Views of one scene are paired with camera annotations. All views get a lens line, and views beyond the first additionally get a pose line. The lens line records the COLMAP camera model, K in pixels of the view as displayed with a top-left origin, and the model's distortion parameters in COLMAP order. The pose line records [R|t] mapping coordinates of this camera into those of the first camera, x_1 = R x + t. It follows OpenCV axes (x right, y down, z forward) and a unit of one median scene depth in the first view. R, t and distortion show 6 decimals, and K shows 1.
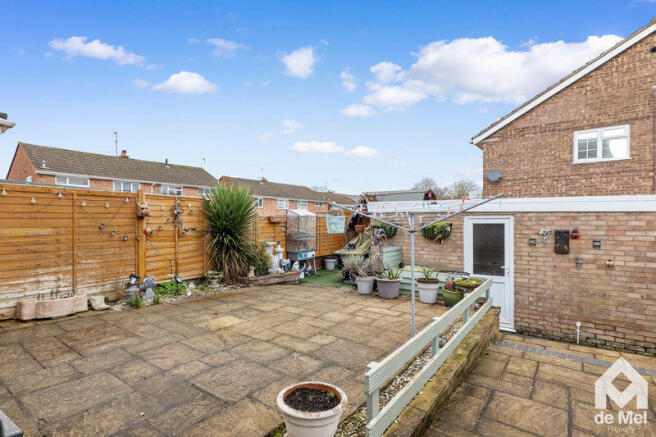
lens RADIAL K [[333.5, 0, 327.0], [0, 333.5, 219.8], [0, 0, 1]] dist [0.002608, 0.000935]
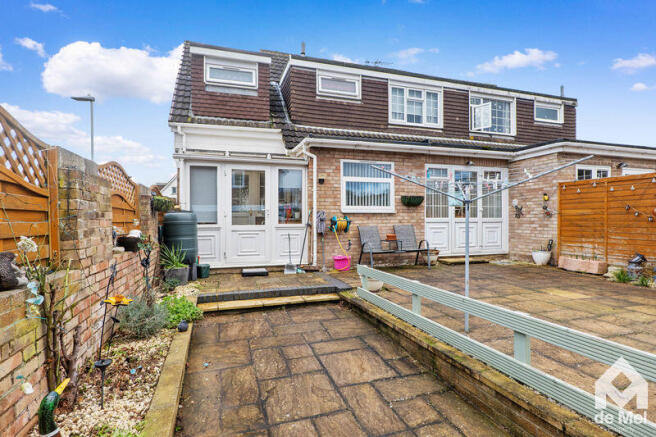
lens RADIAL K [[333.5, 0, 327.7], [0, 333.5, 220.0], [0, 0, 1]] dist [0.002608, 0.000935]
pose [[-0.583672, 0.003698, -0.811981, 0.942259], [0.003788, 0.999991, 0.001832, 0.064257], [0.811981, -0.002006, -0.583681, 0.960593]]
